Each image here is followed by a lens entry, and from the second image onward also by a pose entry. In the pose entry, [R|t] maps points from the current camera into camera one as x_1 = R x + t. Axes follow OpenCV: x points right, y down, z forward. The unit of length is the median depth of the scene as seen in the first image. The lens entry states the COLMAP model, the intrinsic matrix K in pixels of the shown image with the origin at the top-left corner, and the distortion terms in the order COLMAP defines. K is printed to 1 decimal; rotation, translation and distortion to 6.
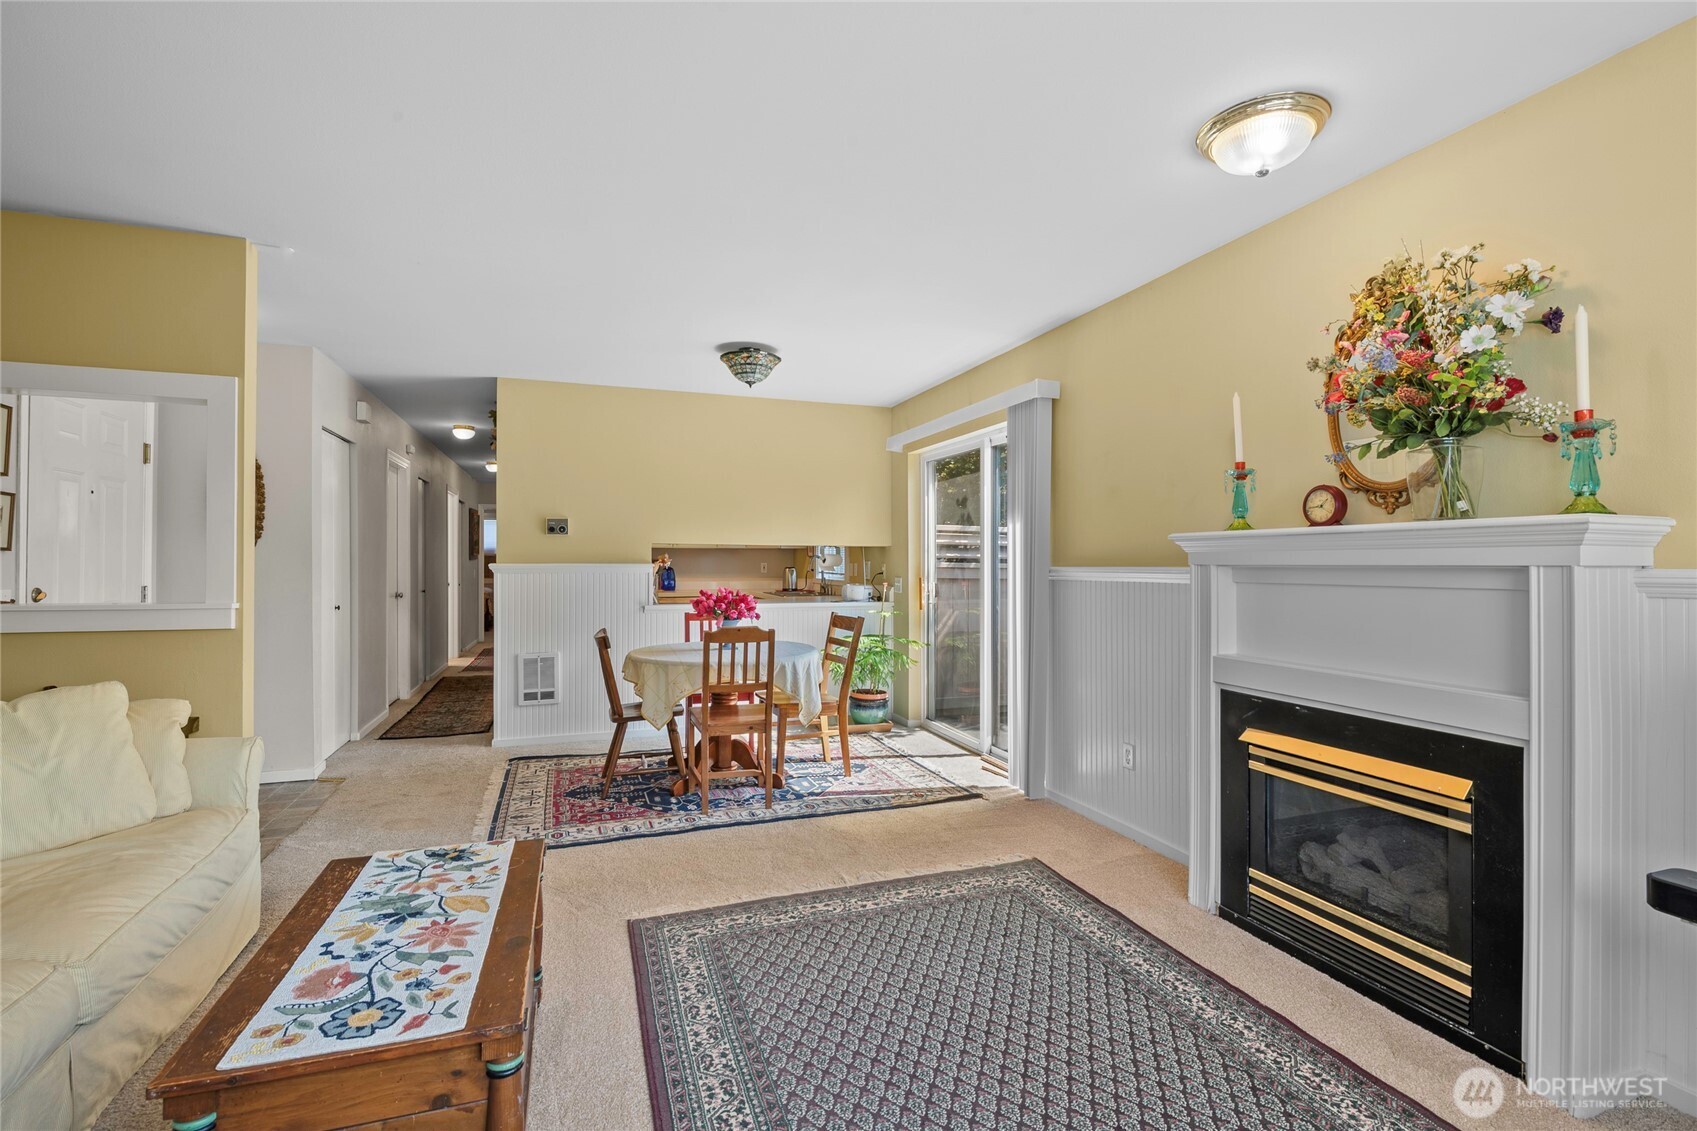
lens RADIAL K [[772.8, 0, 850.5], [0, 772.8, 558.2], [0, 0, 1]] dist [-0.002418, -0.000394]
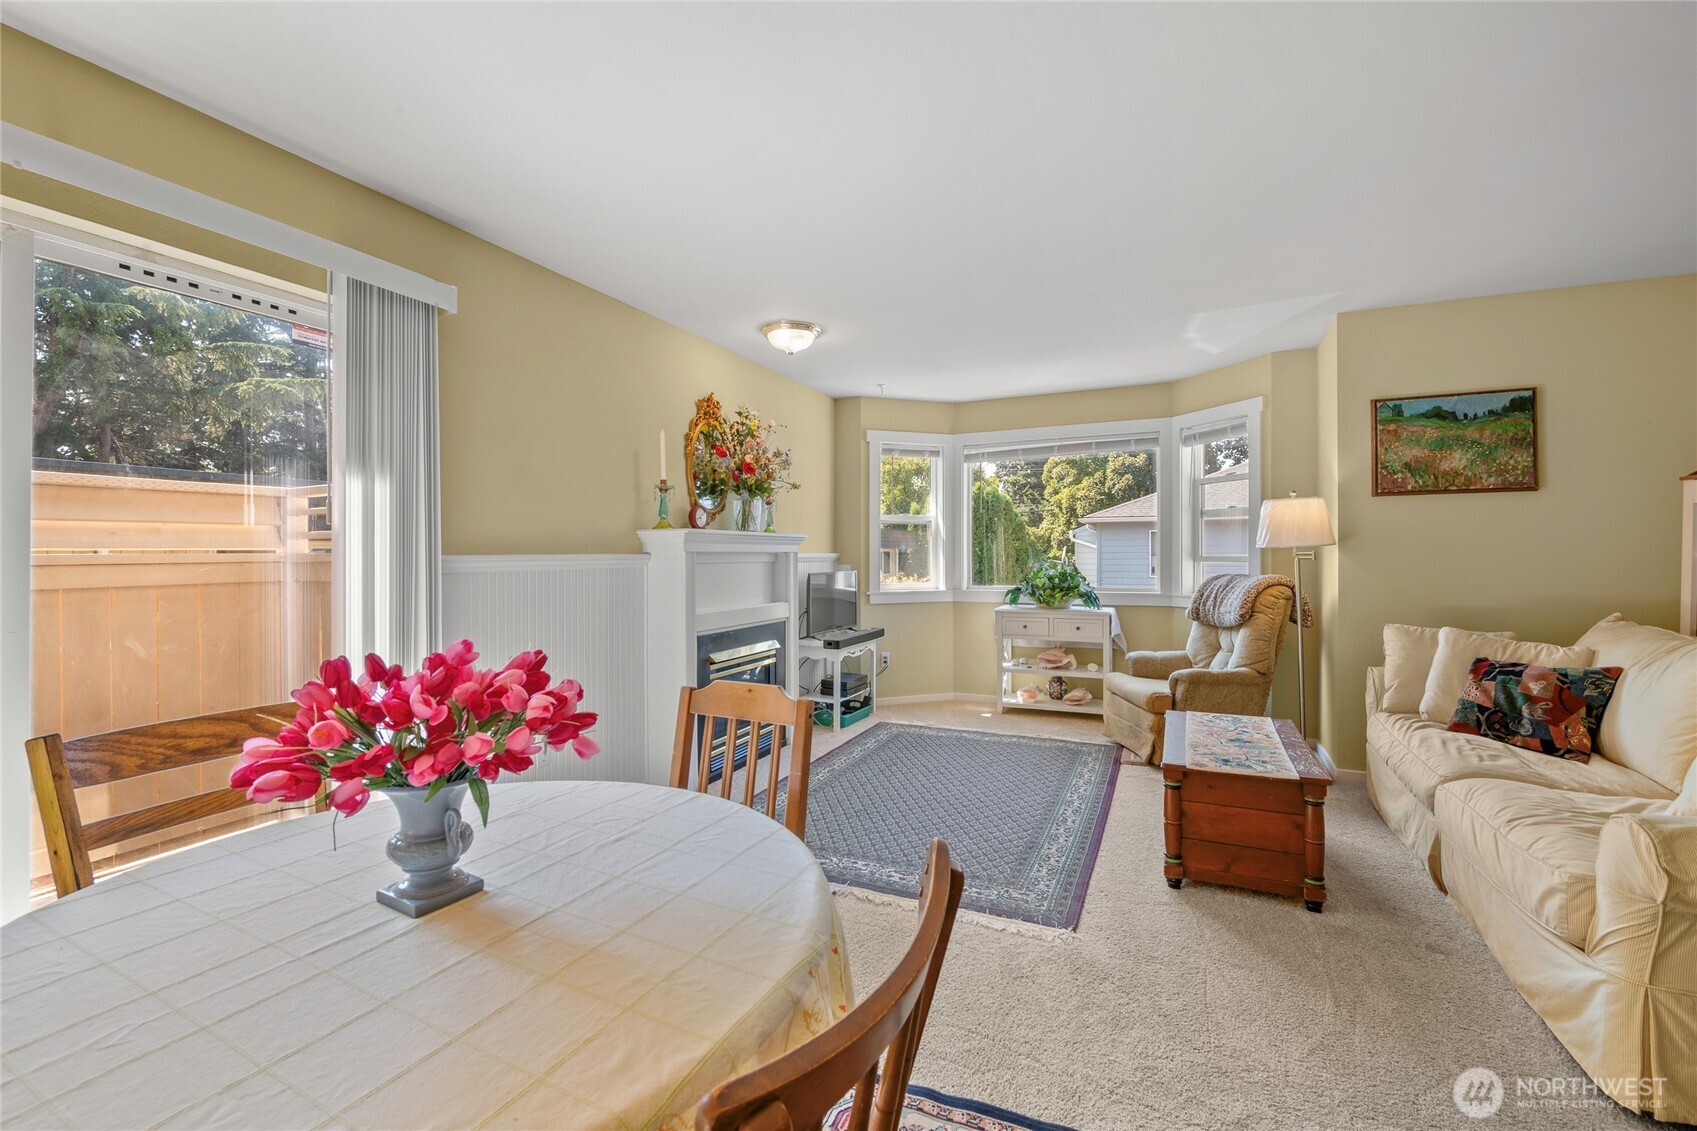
lens RADIAL K [[710.6, 0, 850.8], [0, 710.6, 553.3], [0, 0, 1]] dist [-0.008527, 0.000007]
pose [[-0.718408, 0.003409, 0.695613, -0.491034], [-0.000825, 0.999983, -0.005753, 0.013509], [-0.695621, -0.004707, -0.718393, 1.284113]]
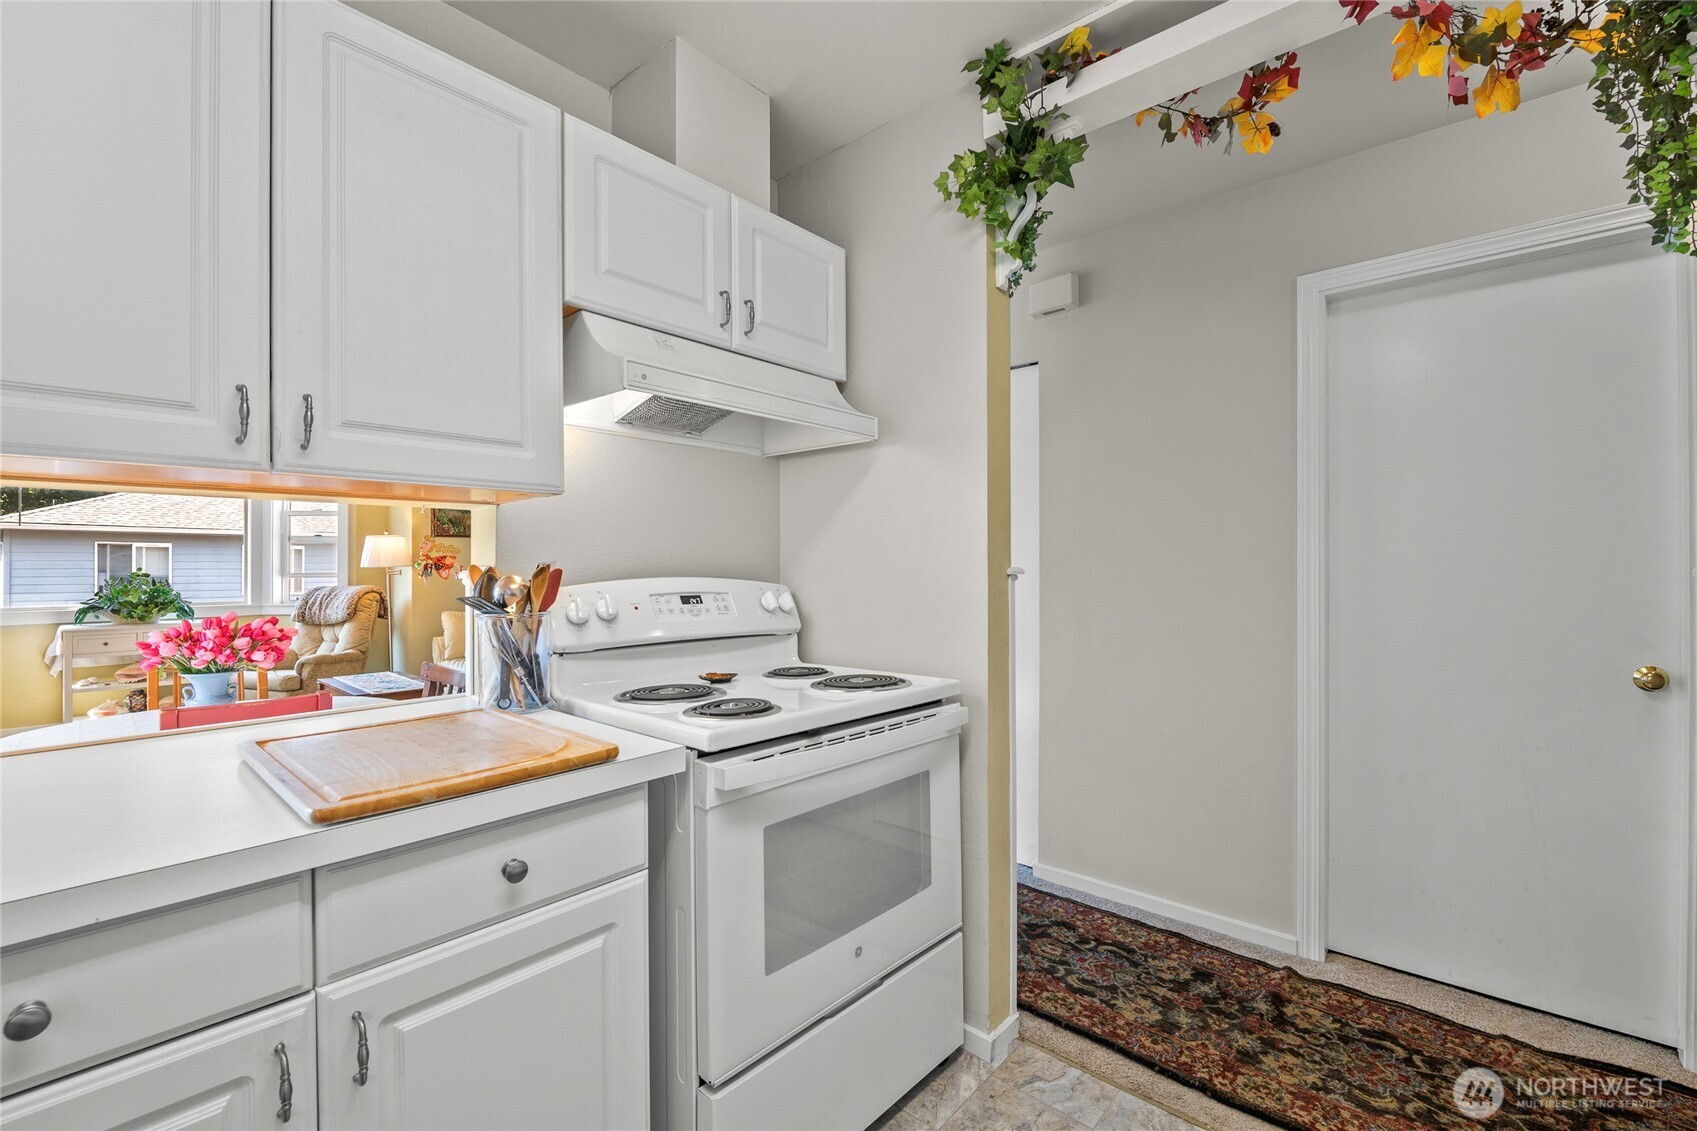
lens RADIAL K [[721.5, 0, 848.5], [0, 721.5, 565.5], [0, 0, 1]] dist [-0.009846, -0.000447]
pose [[-0.875815, 0.001029, -0.482646, -0.369652], [0.005237, 0.999959, -0.007371, 0.012917], [0.482619, -0.008983, -0.875785, 1.990975]]
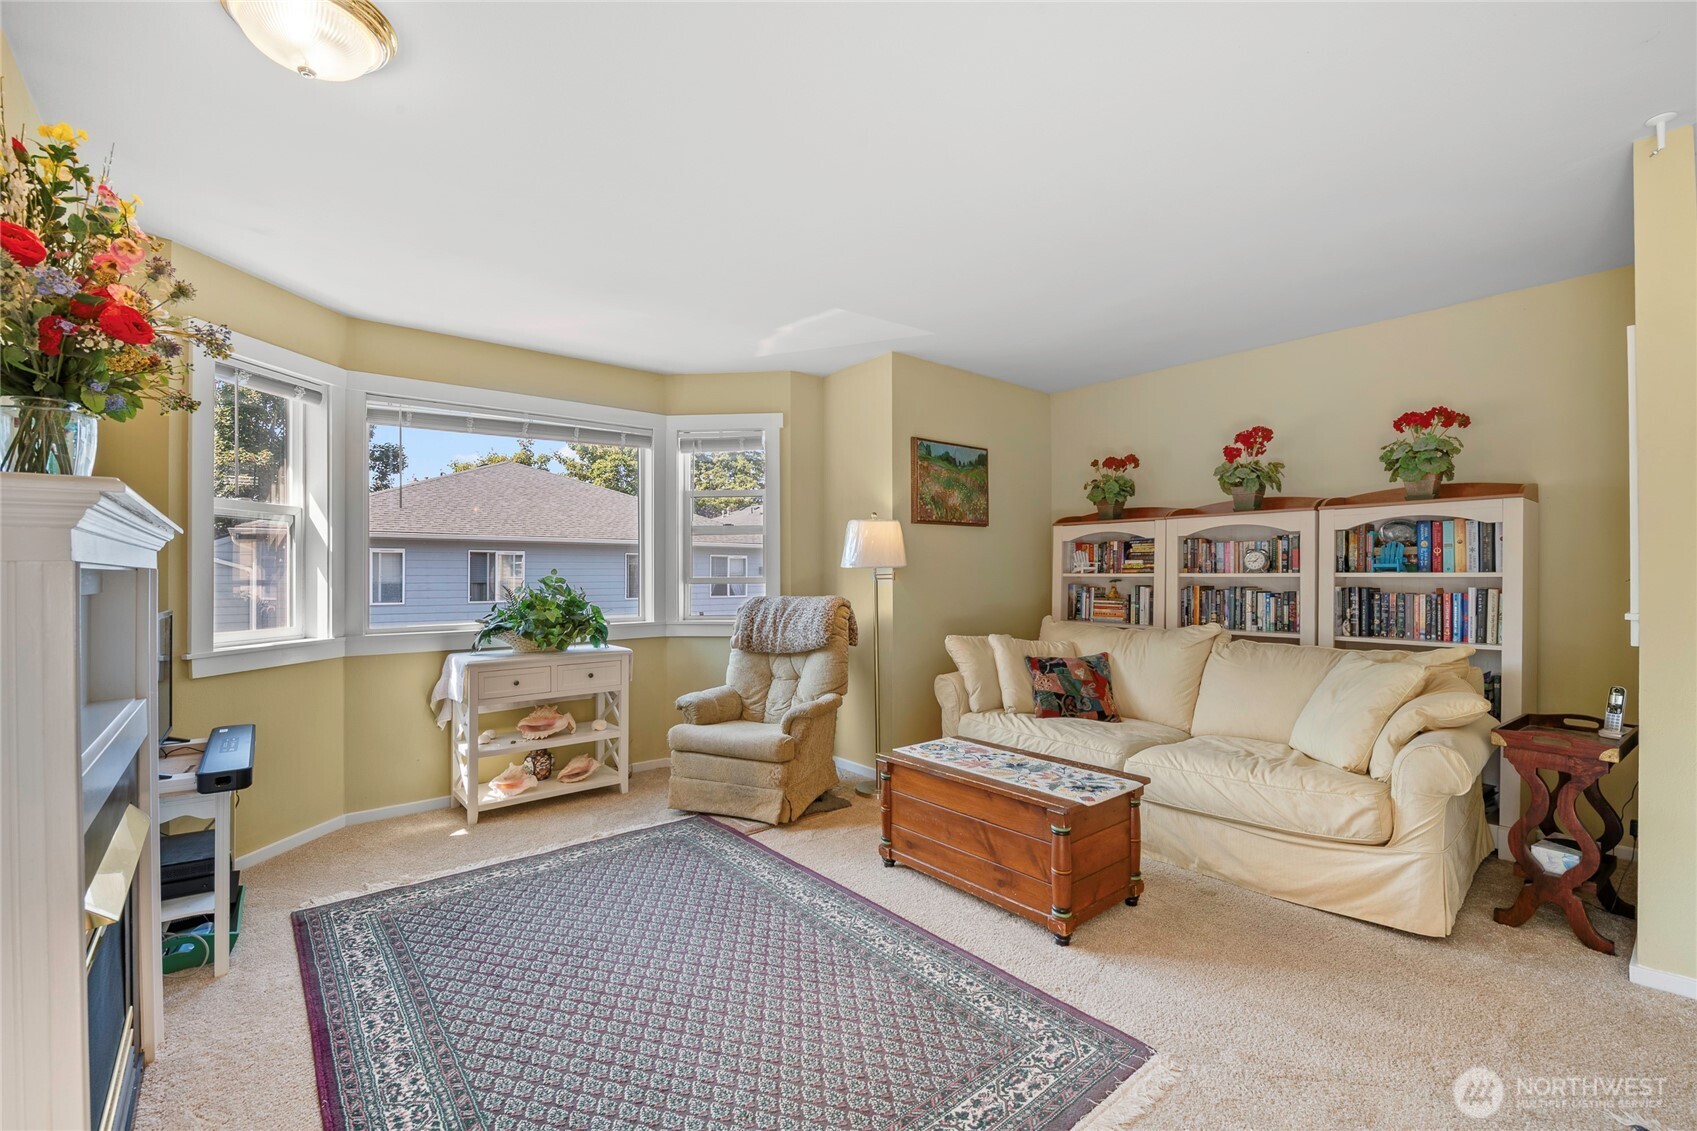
lens RADIAL K [[729.2, 0, 857.8], [0, 729.2, 571.2], [0, 0, 1]] dist [-0.004719, -0.000344]
pose [[-0.935622, 0.002000, -0.352999, 0.156556], [0.005987, 0.999930, -0.010203, 0.014021], [0.352954, -0.011660, -0.935568, 1.103653]]
